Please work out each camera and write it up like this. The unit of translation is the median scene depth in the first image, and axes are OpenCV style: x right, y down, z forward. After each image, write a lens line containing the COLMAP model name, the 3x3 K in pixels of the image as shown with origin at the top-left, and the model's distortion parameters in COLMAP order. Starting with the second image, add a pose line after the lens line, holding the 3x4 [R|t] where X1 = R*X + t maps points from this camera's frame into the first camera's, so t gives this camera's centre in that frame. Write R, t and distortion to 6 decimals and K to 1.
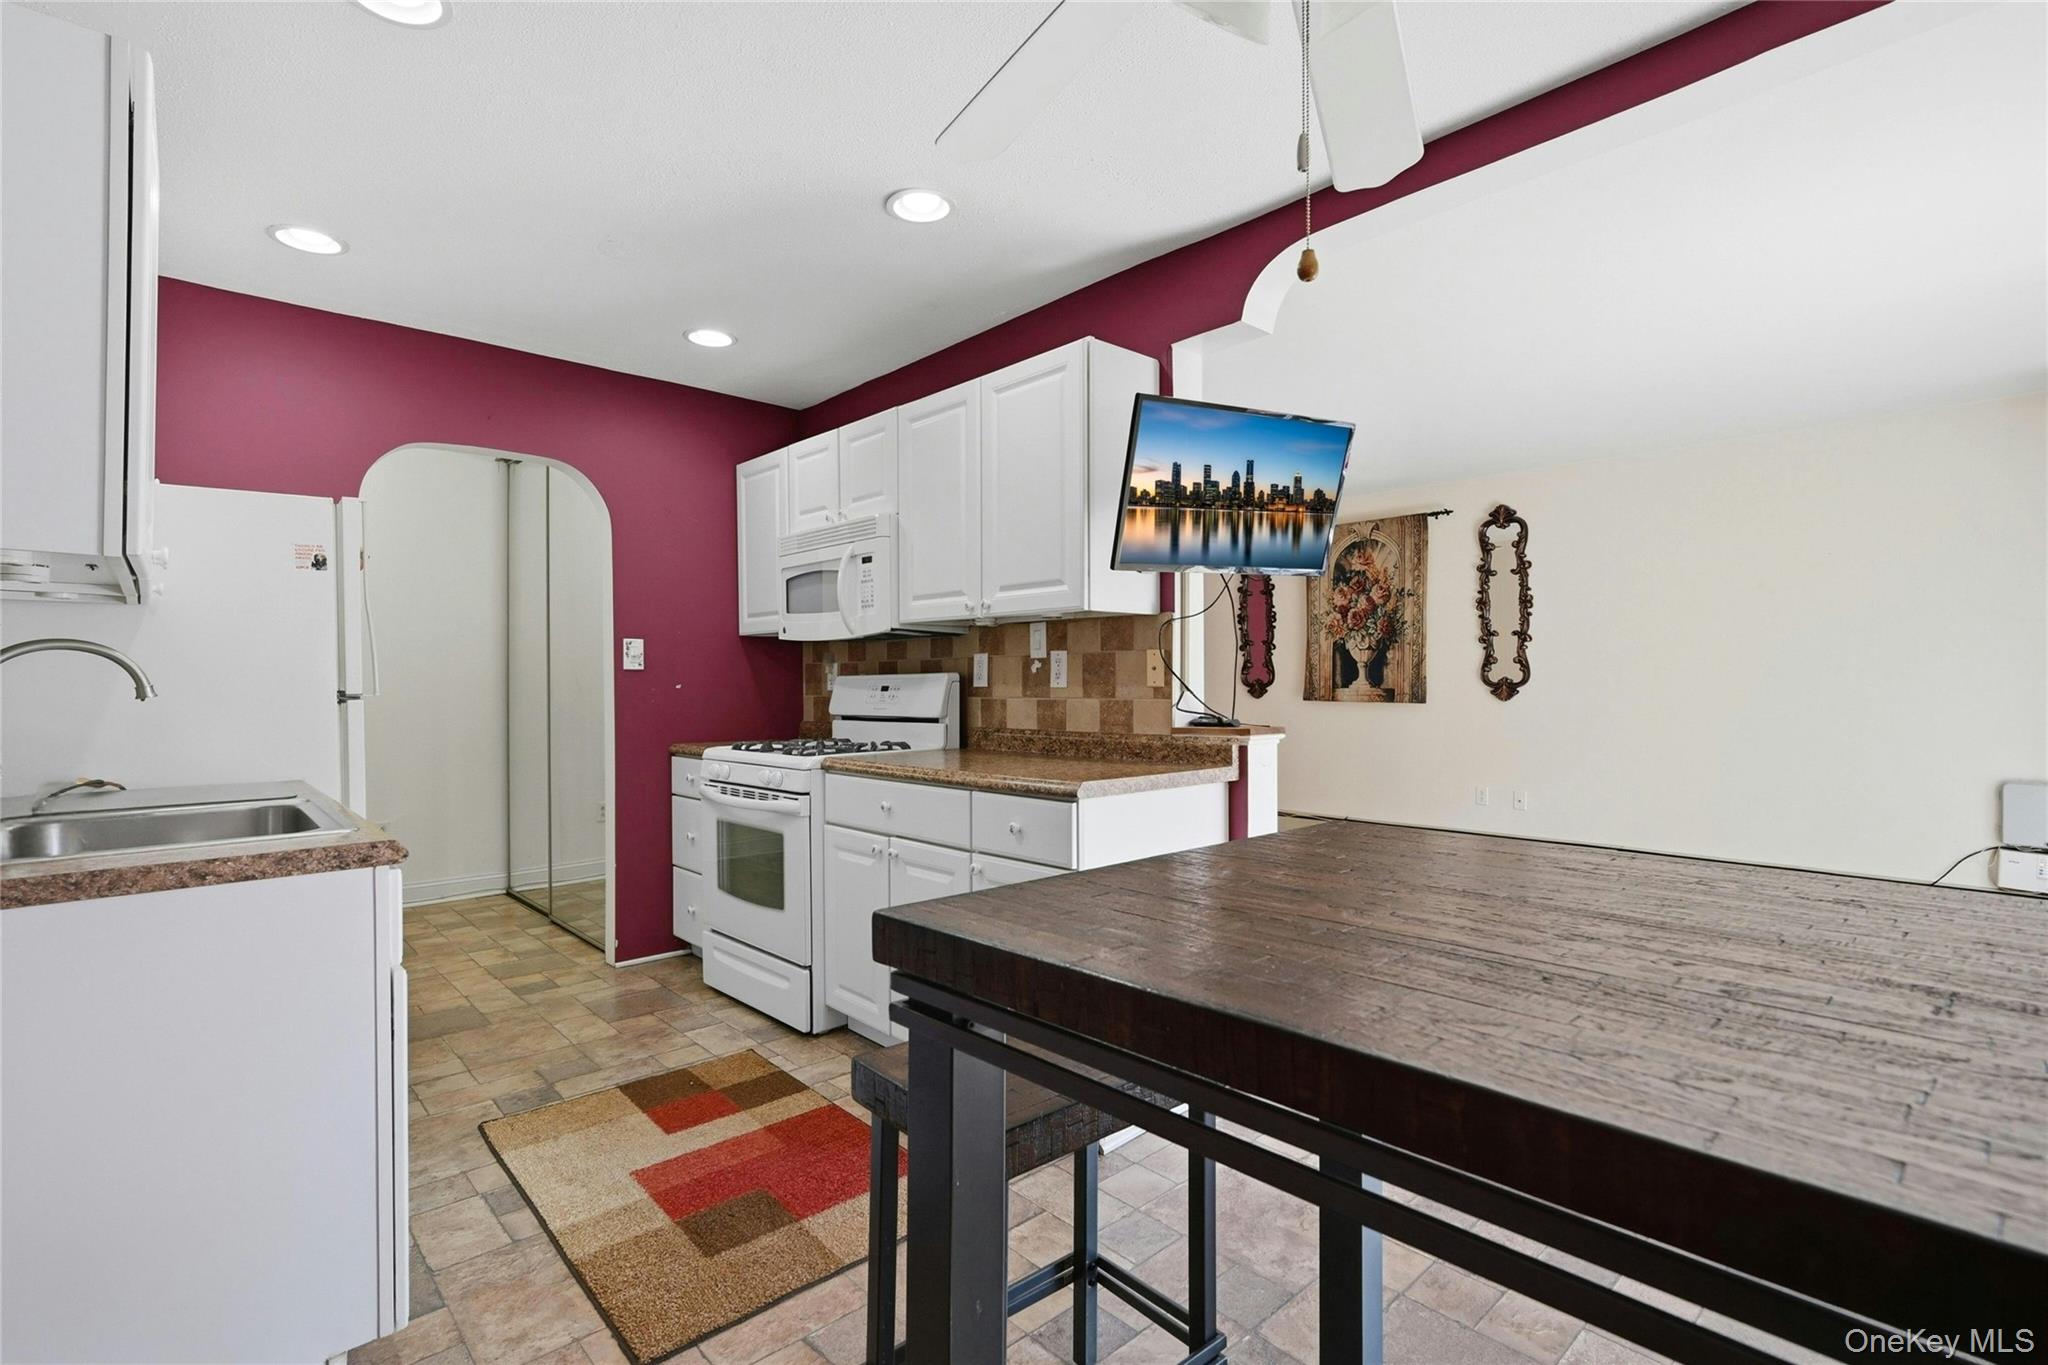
lens RADIAL K [[956.4, 0, 1024.0], [0, 956.4, 682.5], [0, 0, 1]] dist [0.002129, -0.000231]
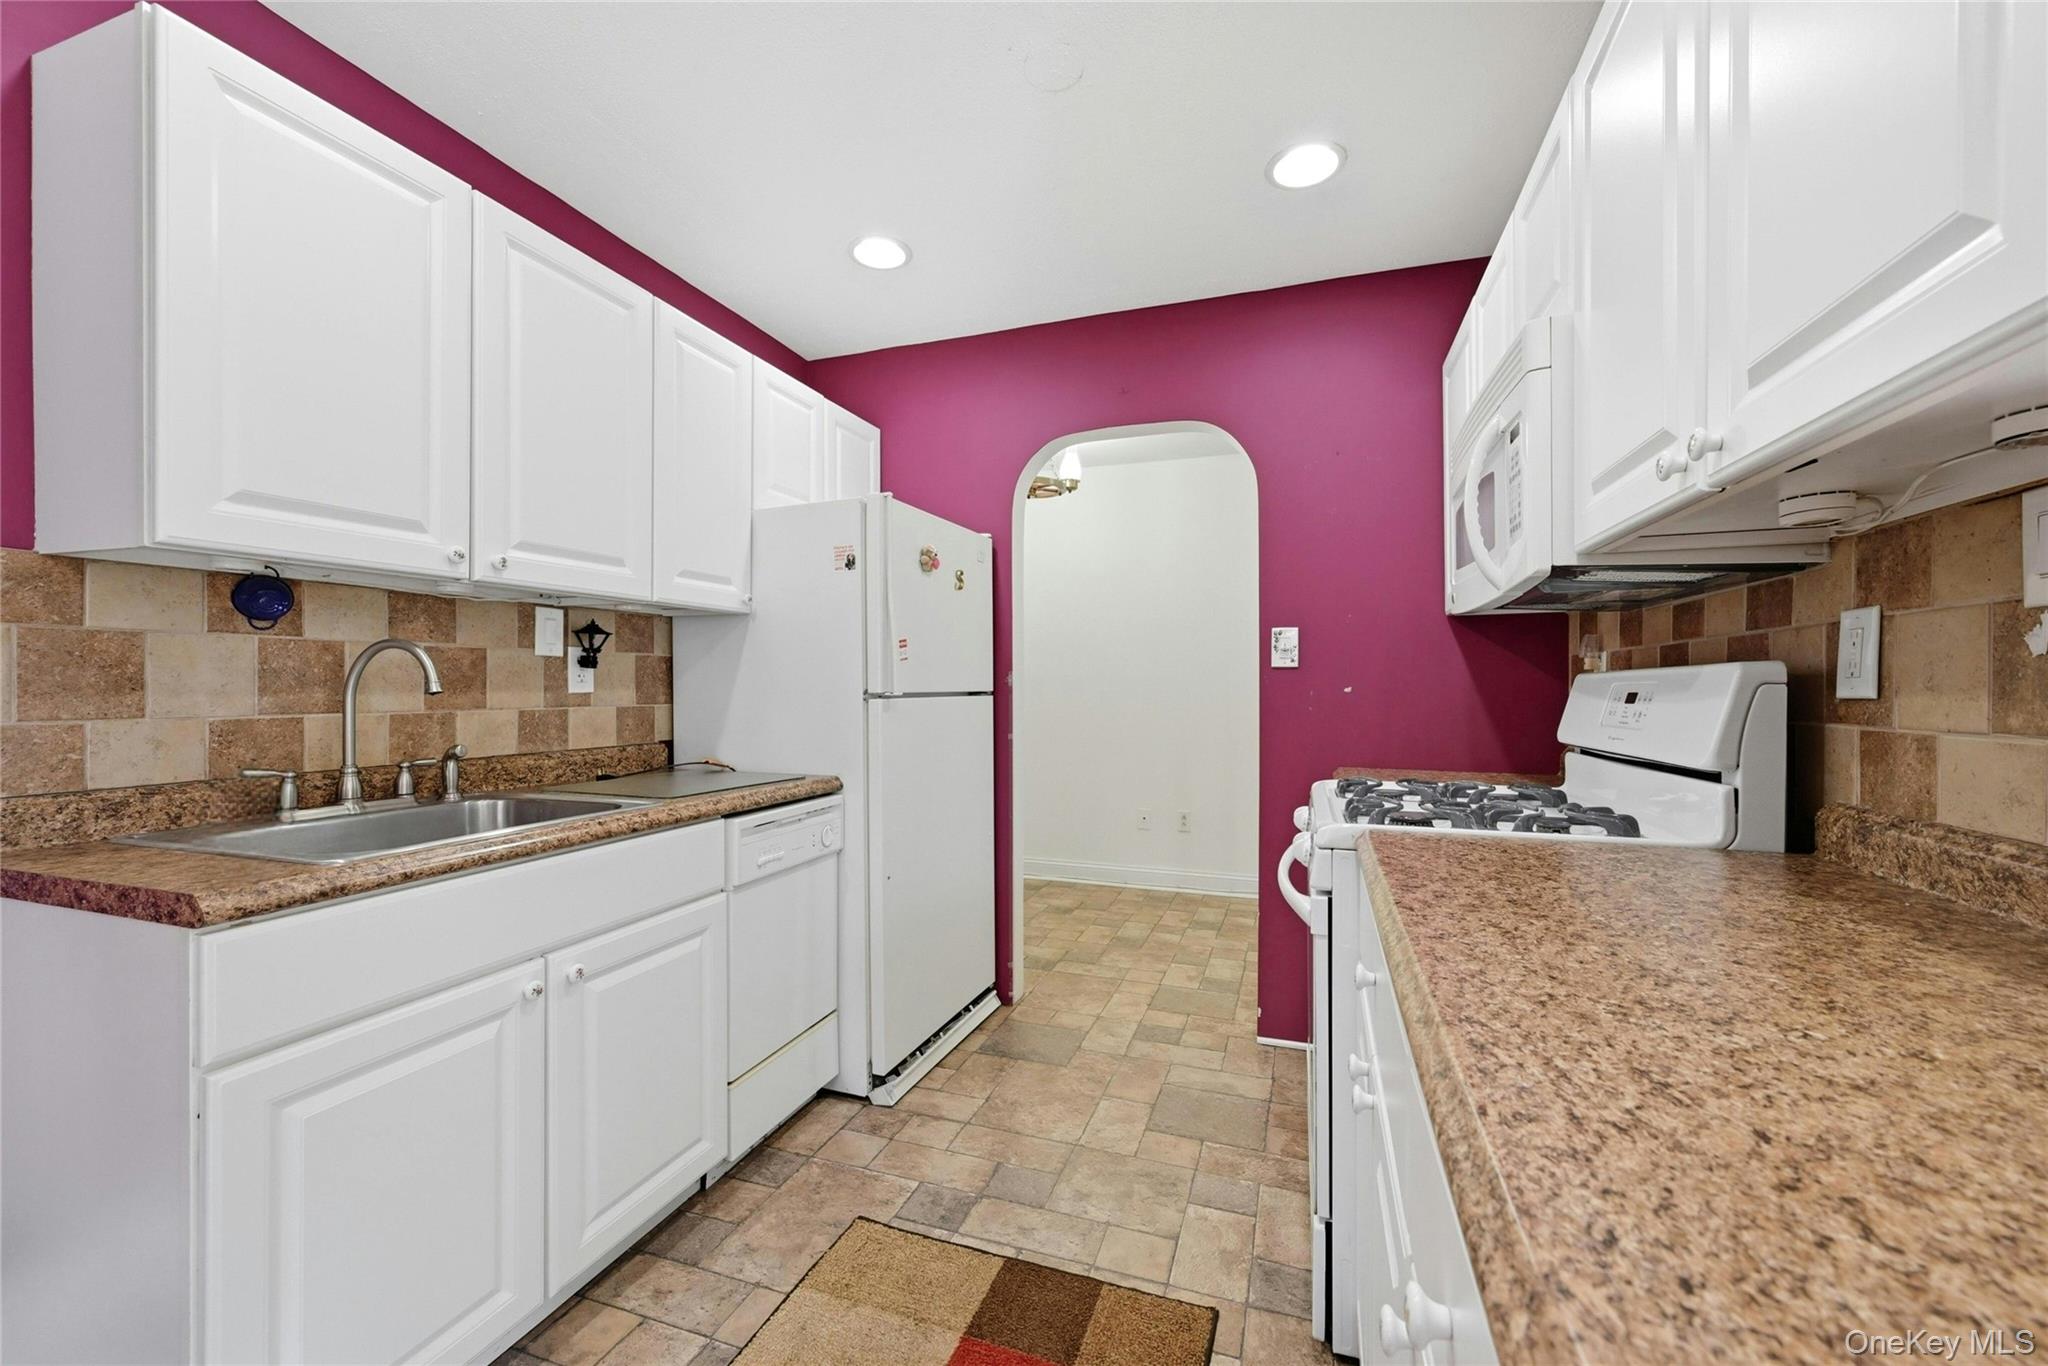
lens RADIAL K [[809.8, 0, 1022.1], [0, 809.8, 682.7], [0, 0, 1]] dist [-0.000085, 0.000462]
pose [[0.471976, 0.003096, -0.881606, 0.091581], [-0.005982, 0.999982, 0.000310, 0.000452], [0.881591, 0.005128, 0.471986, 0.647206]]
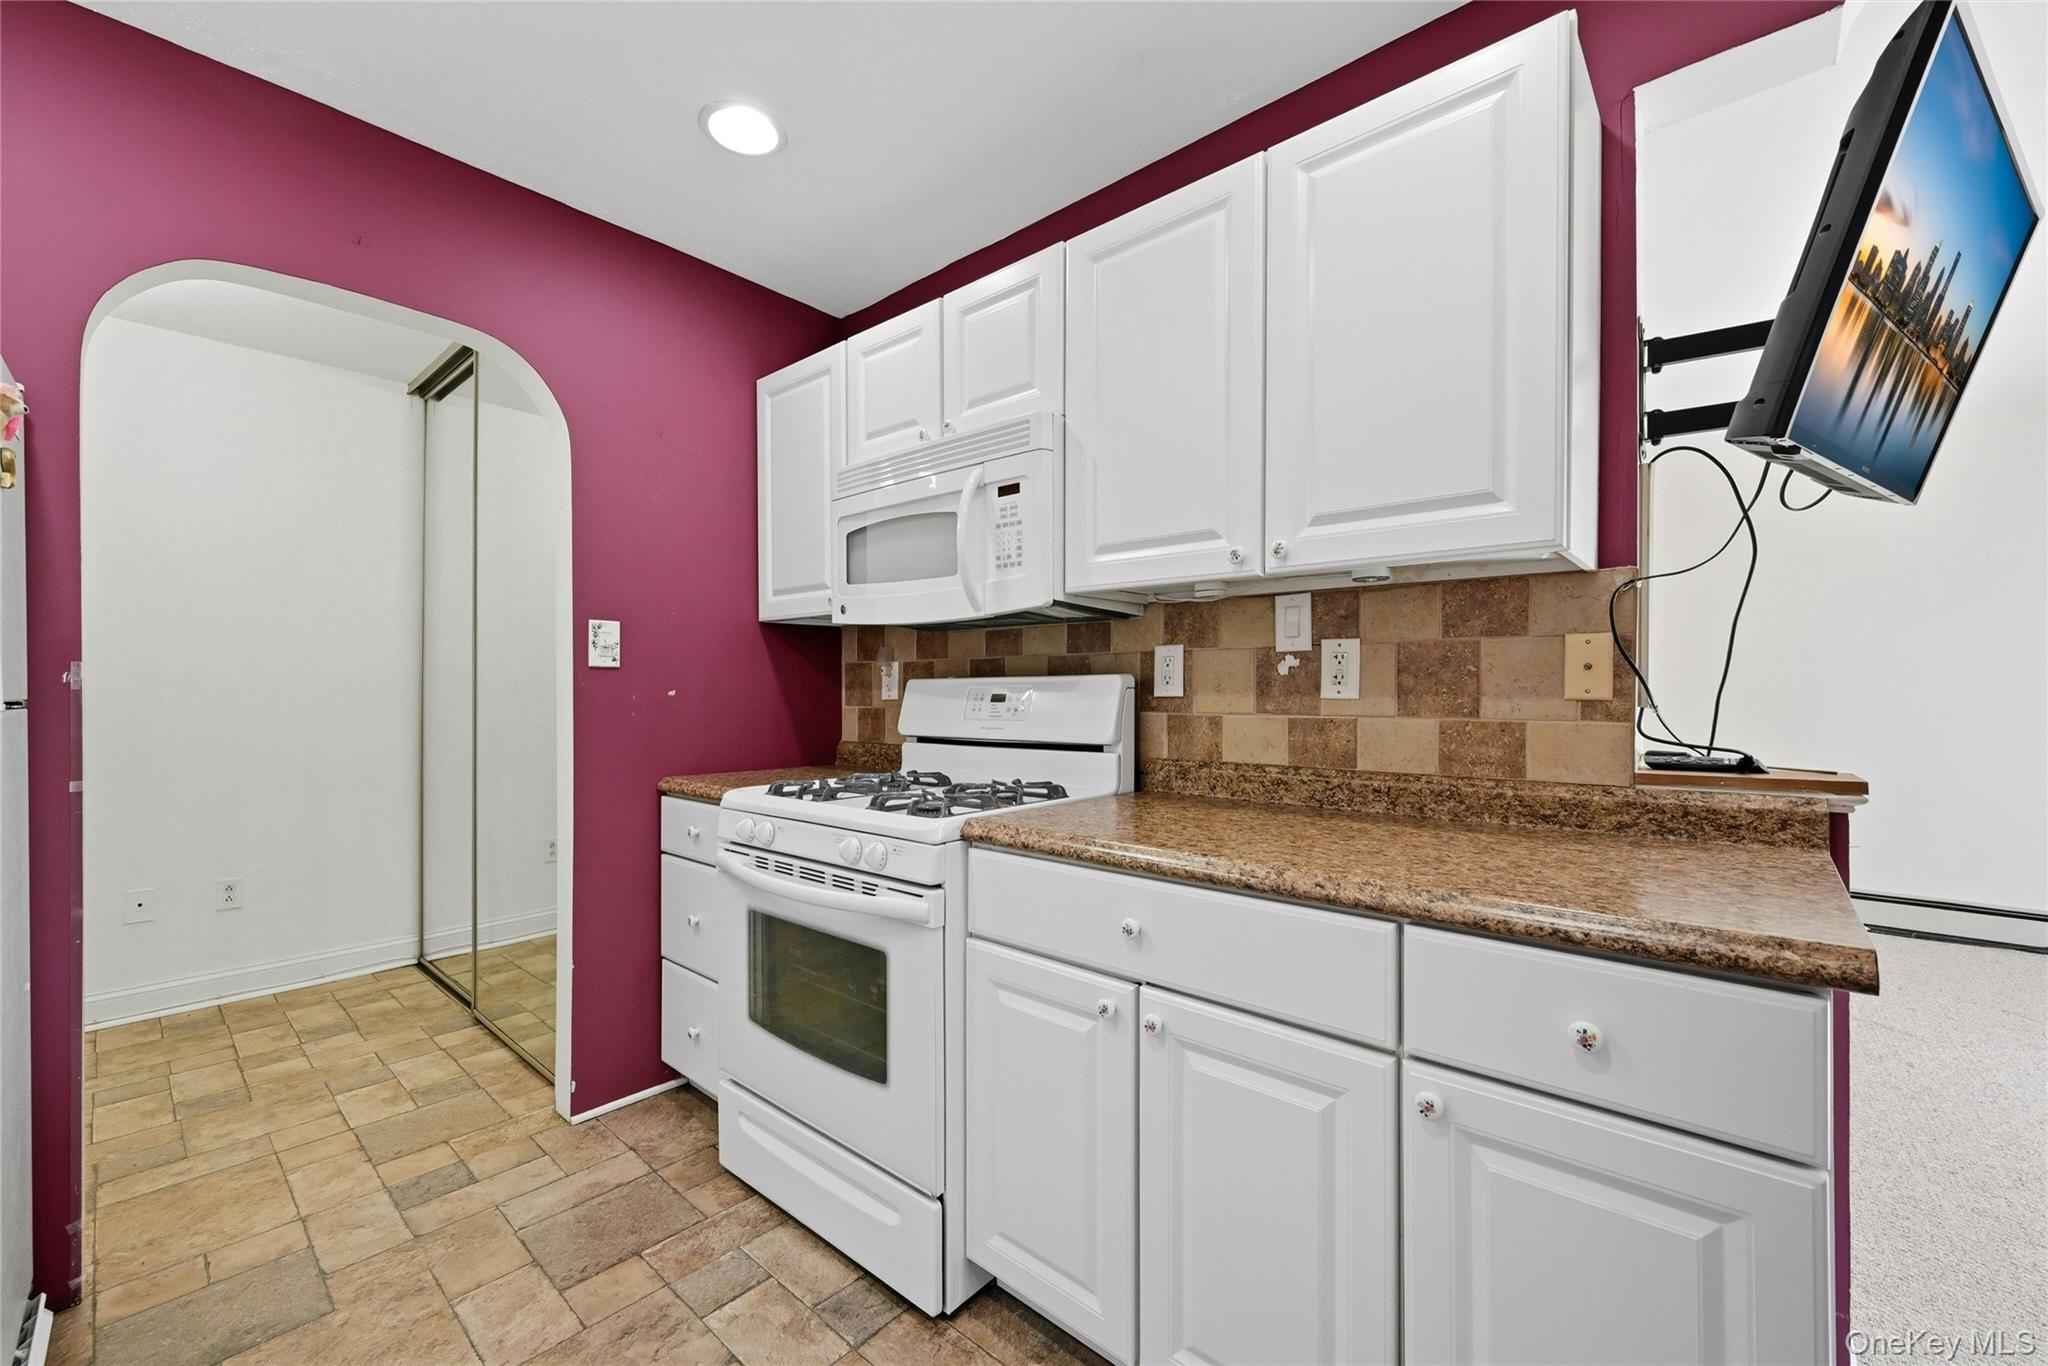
lens RADIAL K [[823.3, 0, 1024.0], [0, 823.3, 683.0], [0, 0, 1]] dist [-0.003465, 0.000124]
pose [[0.994286, 0.007579, 0.106481, -0.232744], [-0.006559, 0.999929, -0.009929, 0.001878], [-0.106549, 0.009174, 0.994265, 0.521854]]
